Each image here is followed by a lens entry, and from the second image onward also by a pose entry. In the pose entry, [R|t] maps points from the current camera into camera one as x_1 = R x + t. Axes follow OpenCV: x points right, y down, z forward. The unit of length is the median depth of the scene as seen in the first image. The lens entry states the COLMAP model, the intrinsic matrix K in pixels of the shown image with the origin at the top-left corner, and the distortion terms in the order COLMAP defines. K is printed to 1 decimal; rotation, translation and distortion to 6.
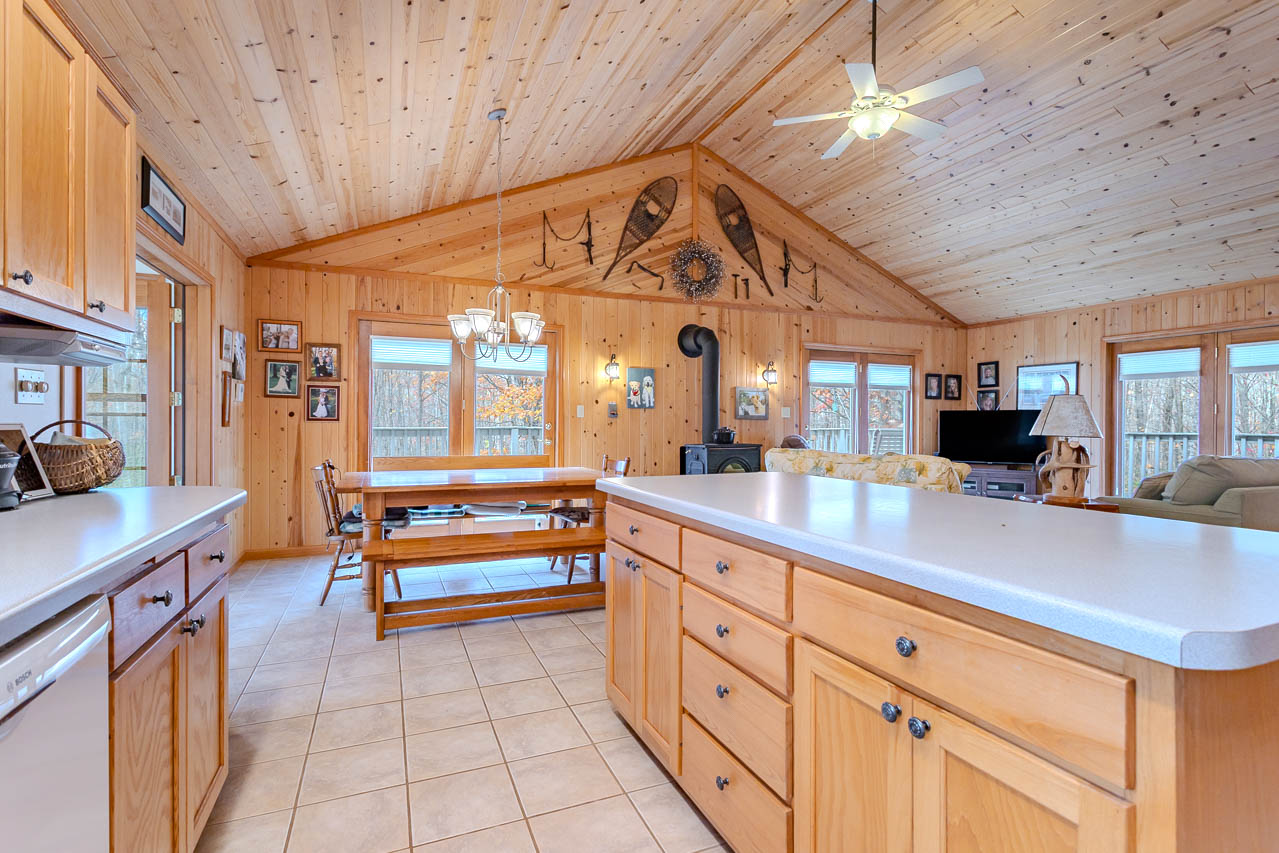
lens RADIAL K [[603.4, 0, 645.4], [0, 603.4, 423.8], [0, 0, 1]] dist [0.002123, 0.001458]
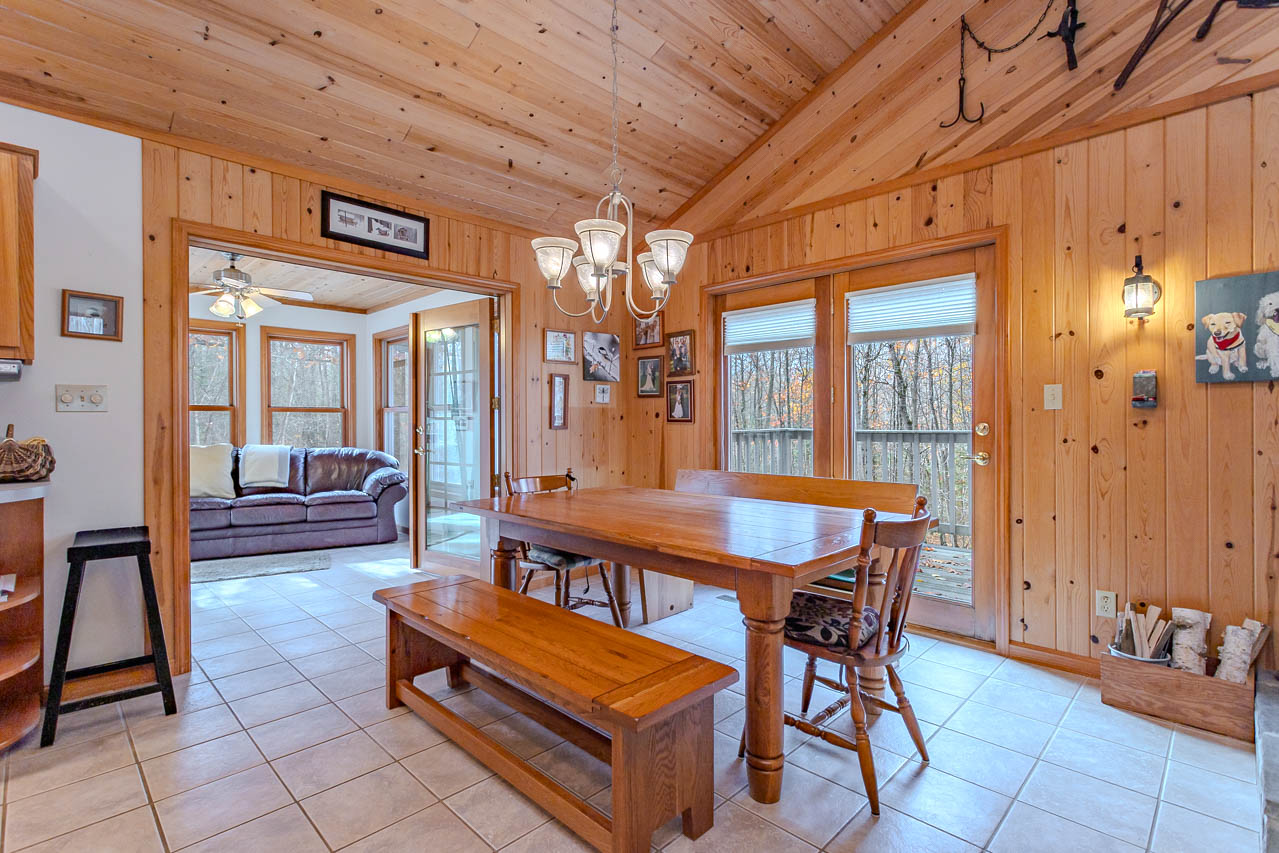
lens RADIAL K [[603.4, 0, 636.5], [0, 603.4, 425.3], [0, 0, 1]] dist [0.002123, 0.001458]
pose [[0.373509, -0.002552, -0.927623, 0.195917], [0.002937, 0.999994, -0.001569, 0.000956], [0.927622, -0.002138, 0.373515, 0.501723]]
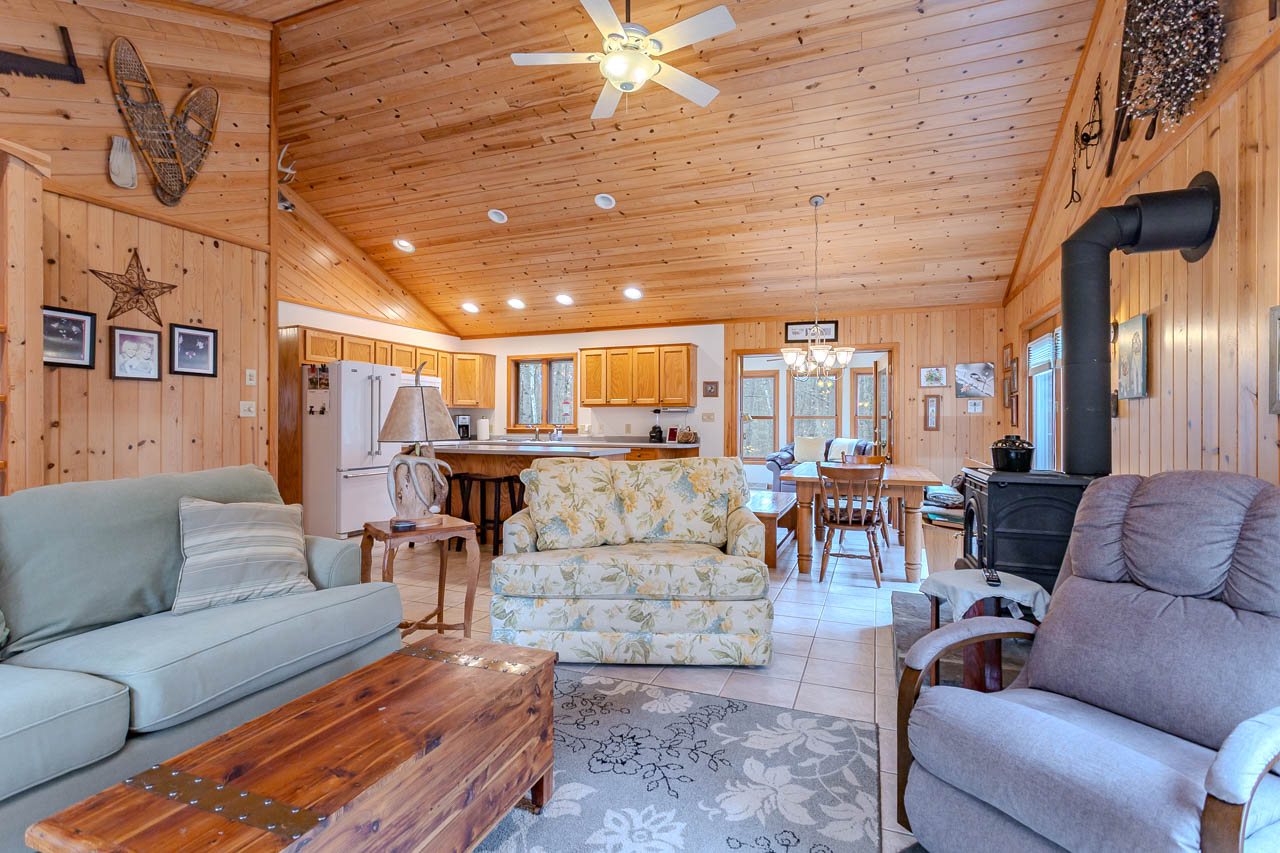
lens RADIAL K [[603.9, 0, 636.3], [0, 603.9, 425.9], [0, 0, 1]] dist [0.002123, 0.001458]
pose [[-0.707634, -0.007544, -0.706539, 0.629837], [-0.009286, 0.999956, -0.001376, 0.001348], [0.706518, 0.005587, -0.707673, 1.053828]]
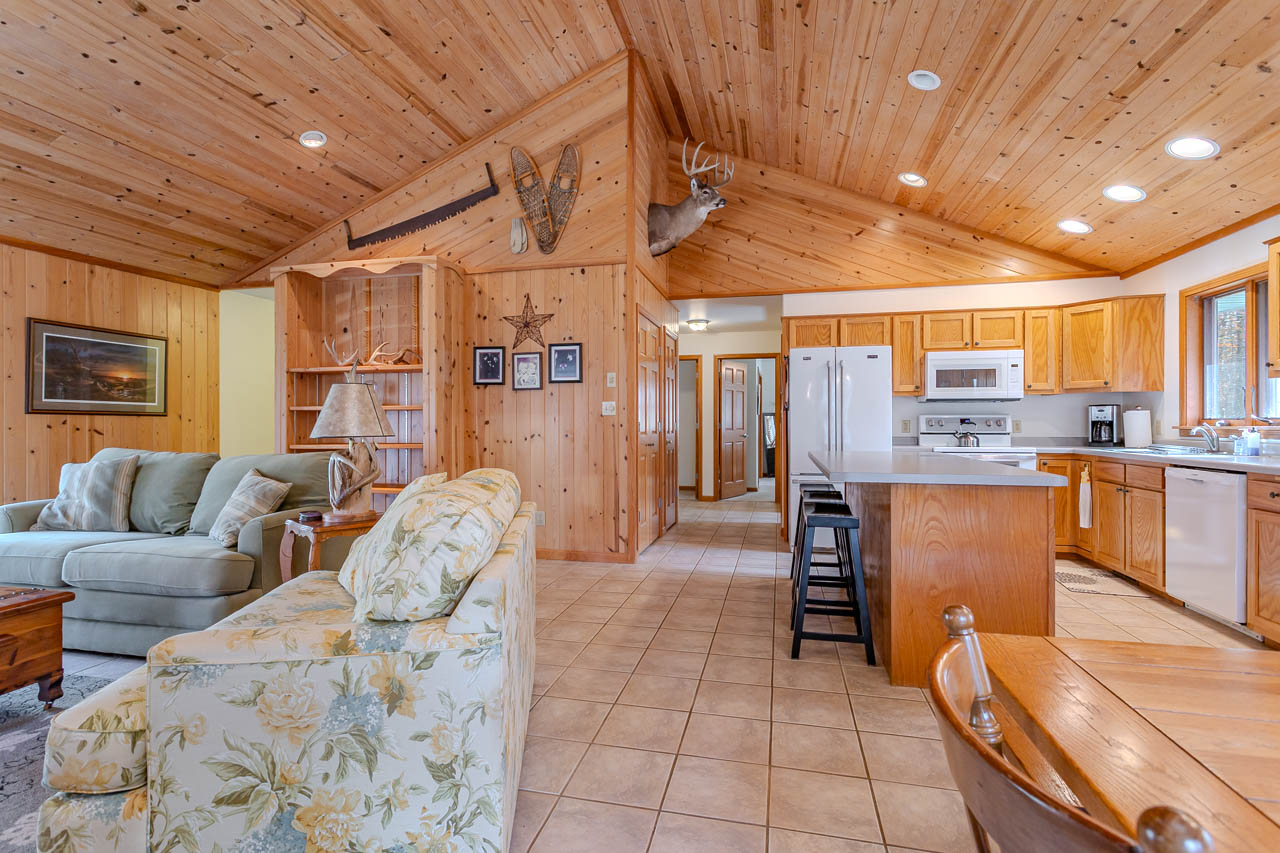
lens RADIAL K [[603.9, 0, 635.2], [0, 603.9, 422.3], [0, 0, 1]] dist [0.002123, 0.001458]
pose [[-0.801748, -0.004363, 0.597646, -0.039569], [-0.001762, 0.999986, 0.004938, -0.000687], [-0.597660, 0.002906, -0.801745, 0.852159]]
